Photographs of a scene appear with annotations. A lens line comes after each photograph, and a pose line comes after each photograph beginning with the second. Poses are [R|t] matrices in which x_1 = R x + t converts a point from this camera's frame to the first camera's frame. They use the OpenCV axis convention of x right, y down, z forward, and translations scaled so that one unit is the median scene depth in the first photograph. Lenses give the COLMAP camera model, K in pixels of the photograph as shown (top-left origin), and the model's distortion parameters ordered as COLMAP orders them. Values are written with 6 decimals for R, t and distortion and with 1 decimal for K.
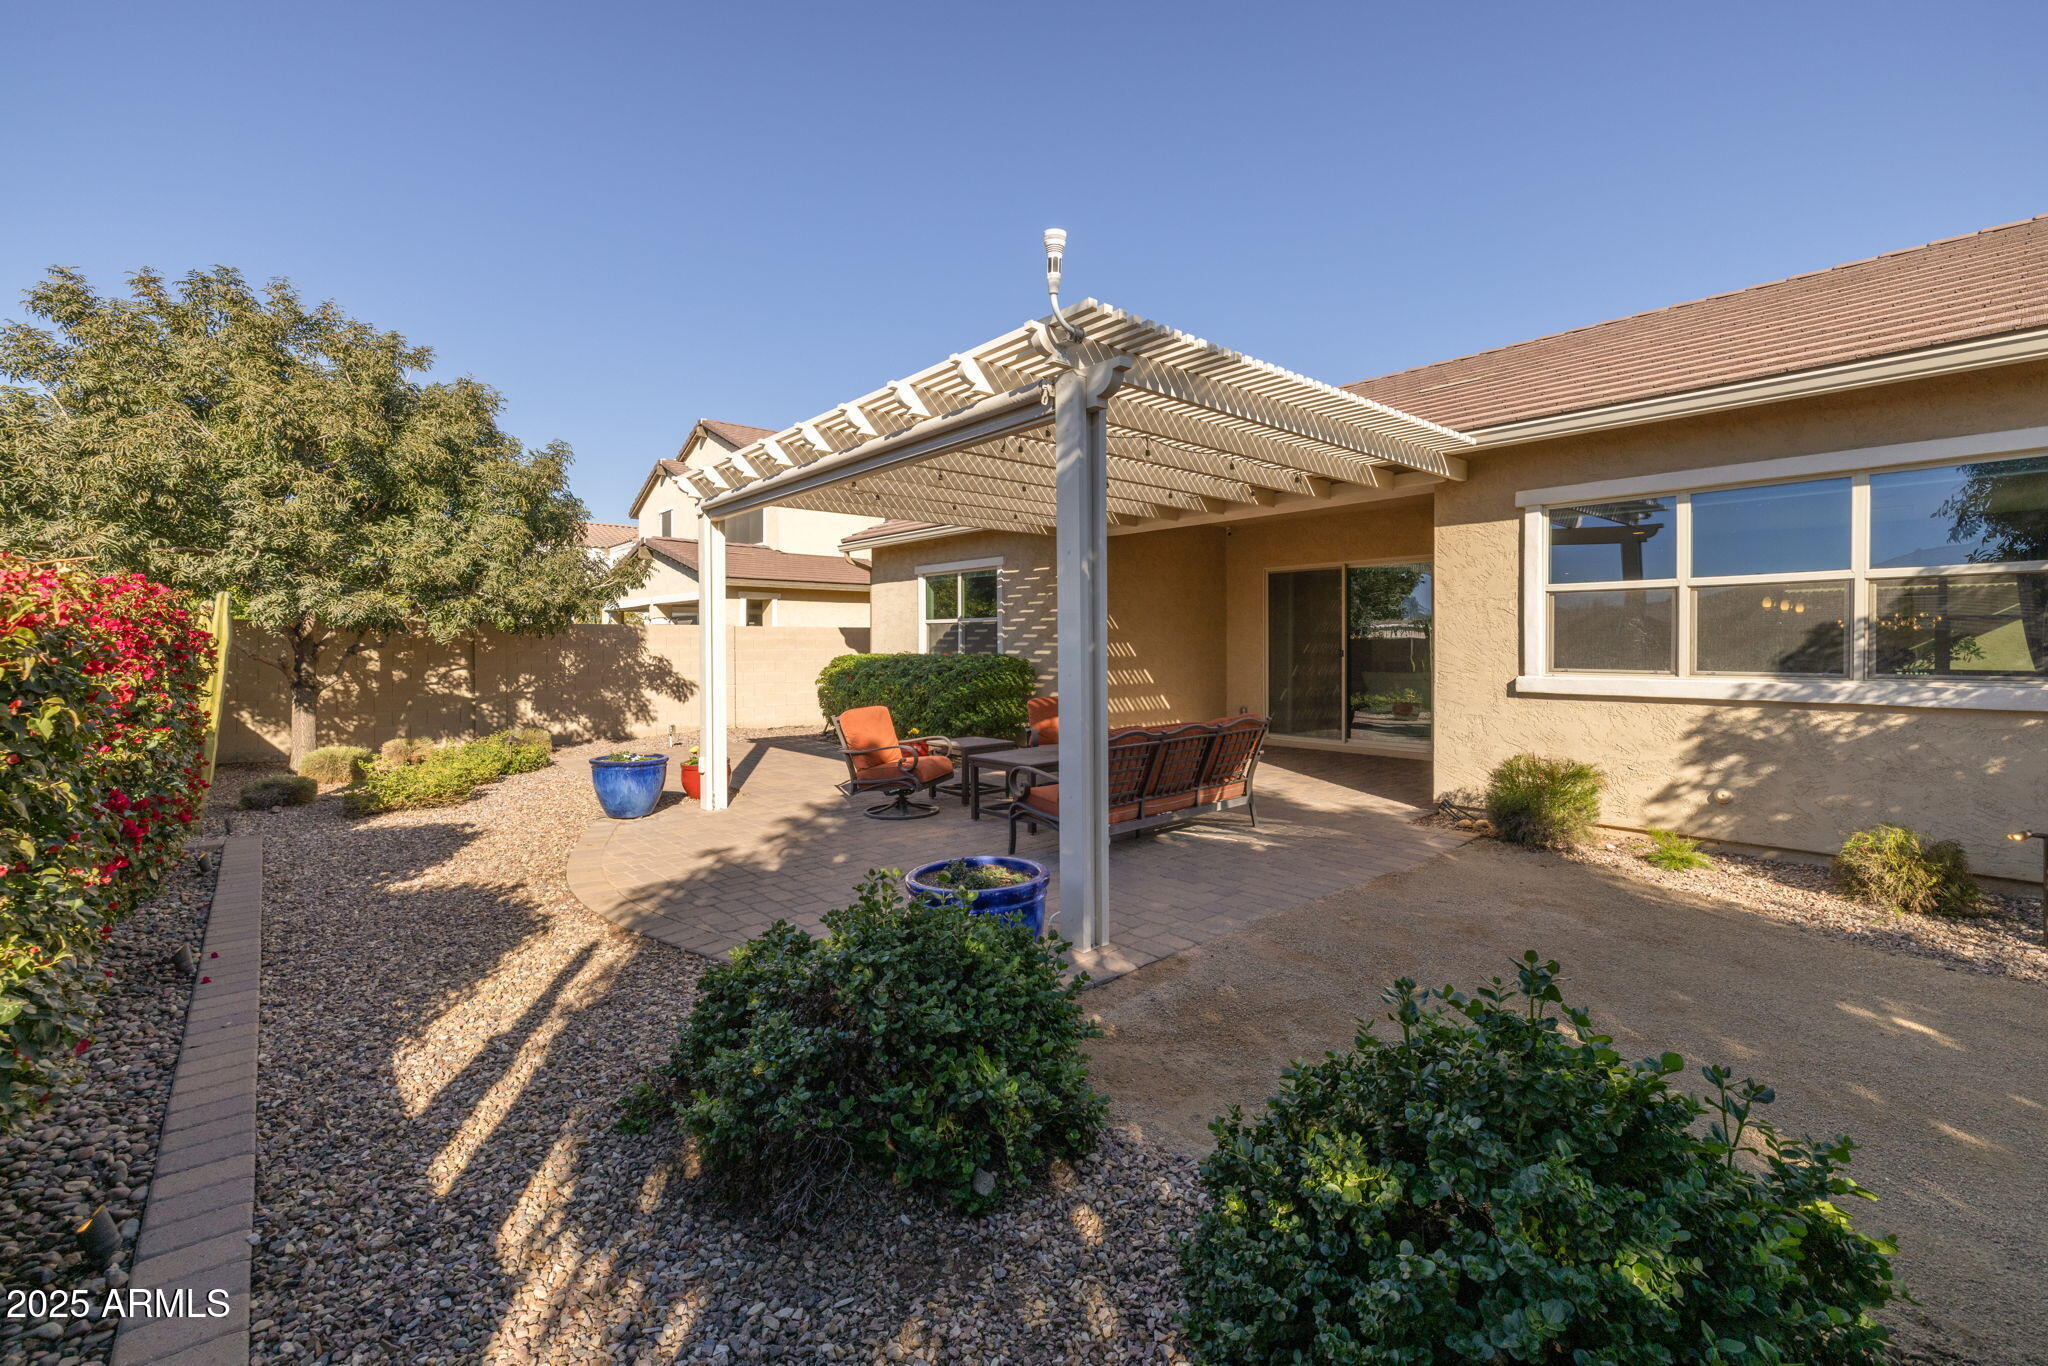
lens RADIAL K [[863.2, 0, 1028.0], [0, 863.2, 671.7], [0, 0, 1]] dist [0.000178, 0.000214]
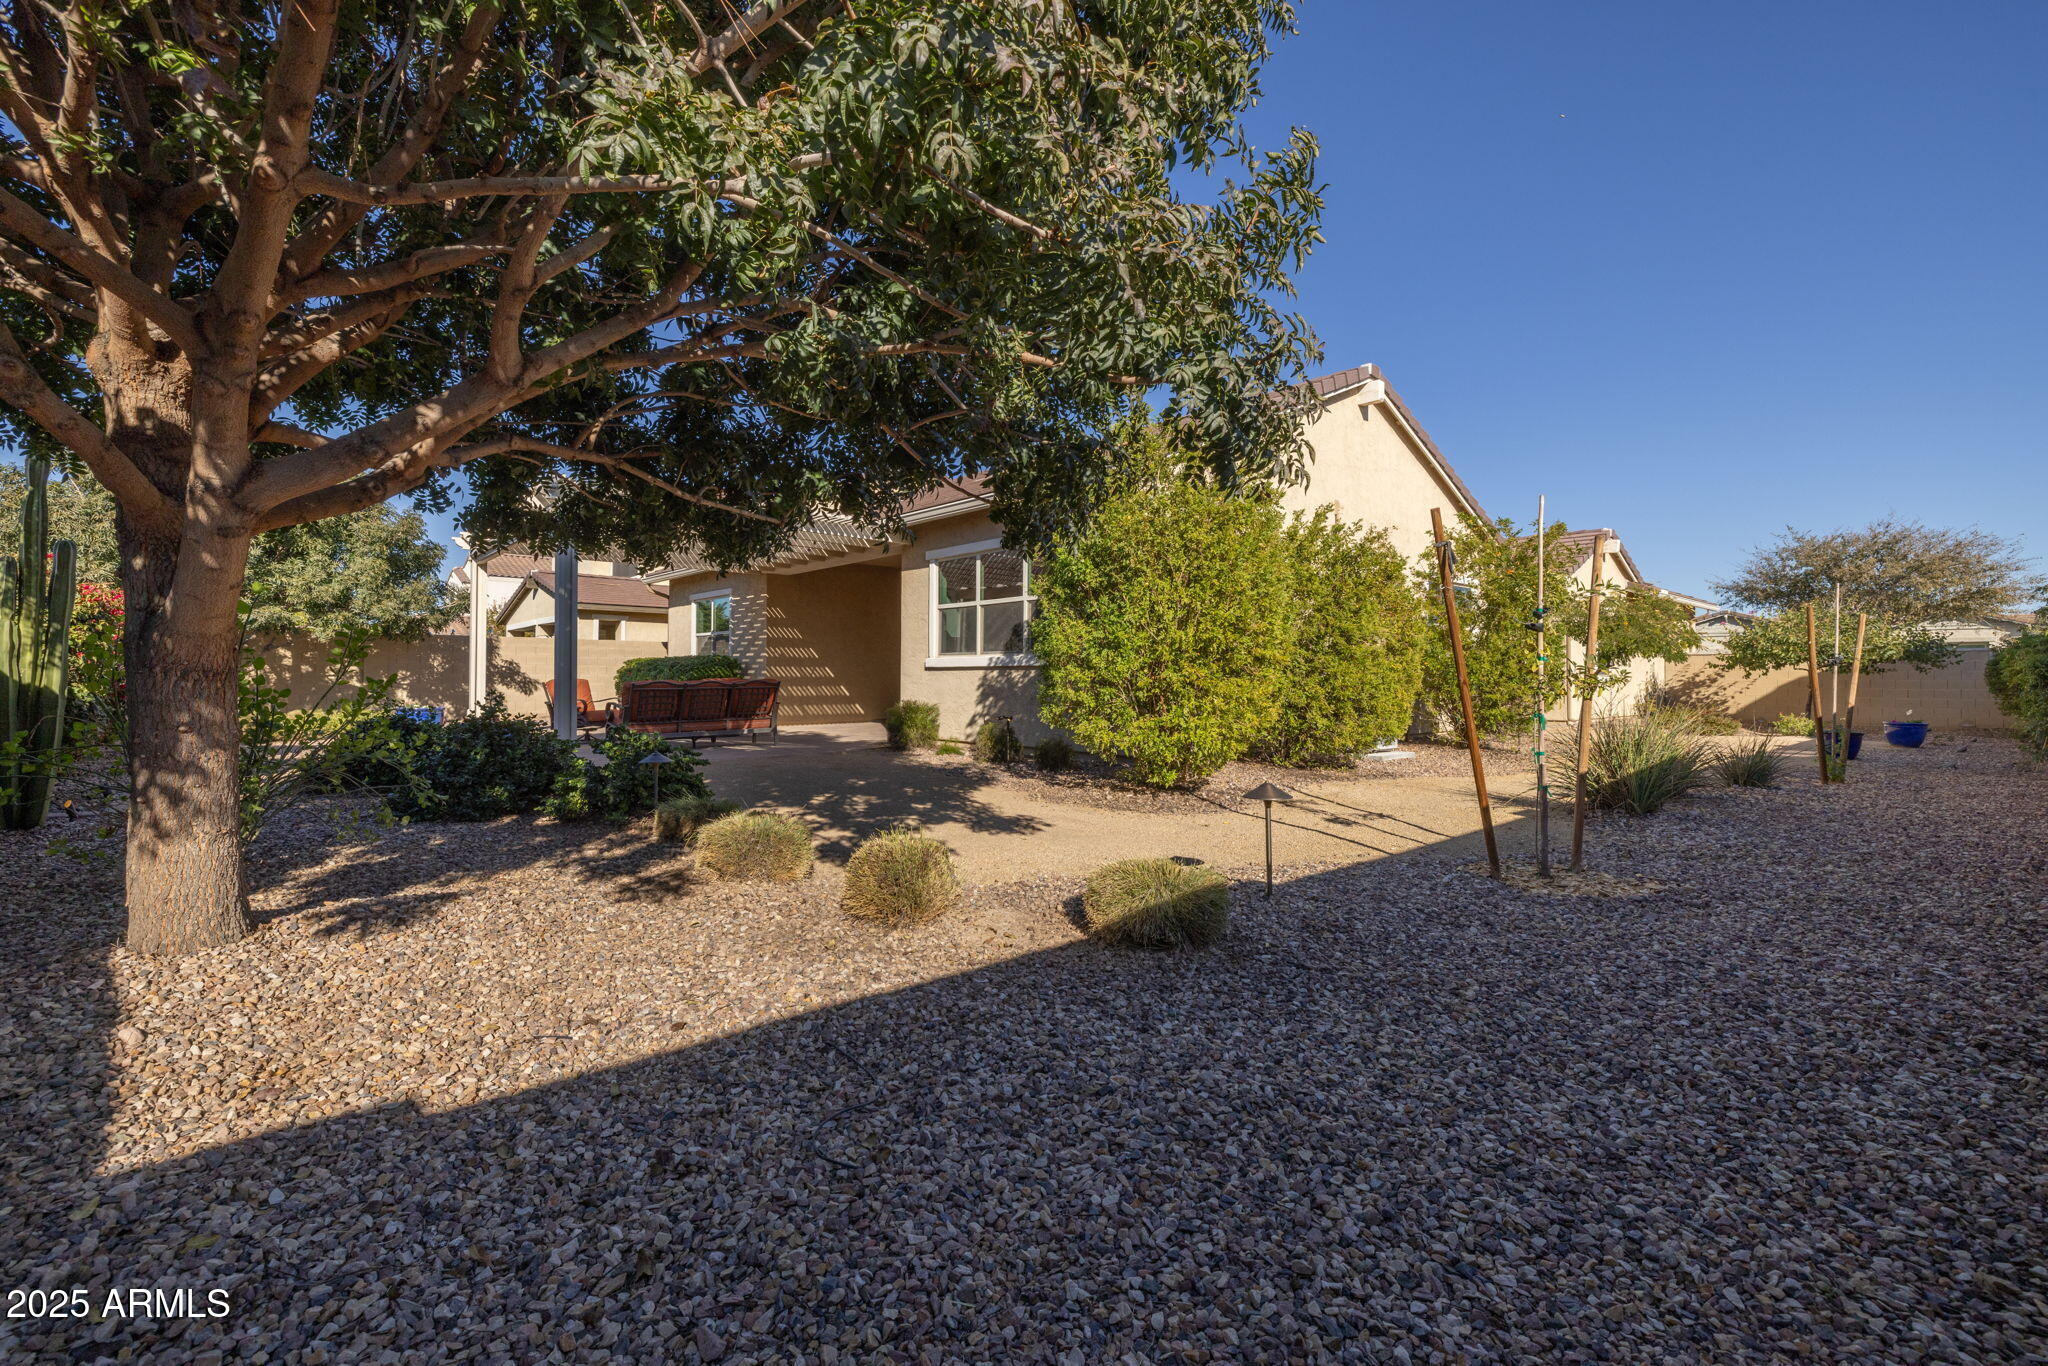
lens RADIAL K [[864.3, 0, 1020.1], [0, 864.3, 682.3], [0, 0, 1]] dist [-0.002816, -0.000335]
pose [[0.999956, 0.006785, 0.006523, 0.536576], [-0.006604, 0.999601, -0.027454, 0.071832], [-0.006707, 0.027410, 0.999602, -0.519030]]
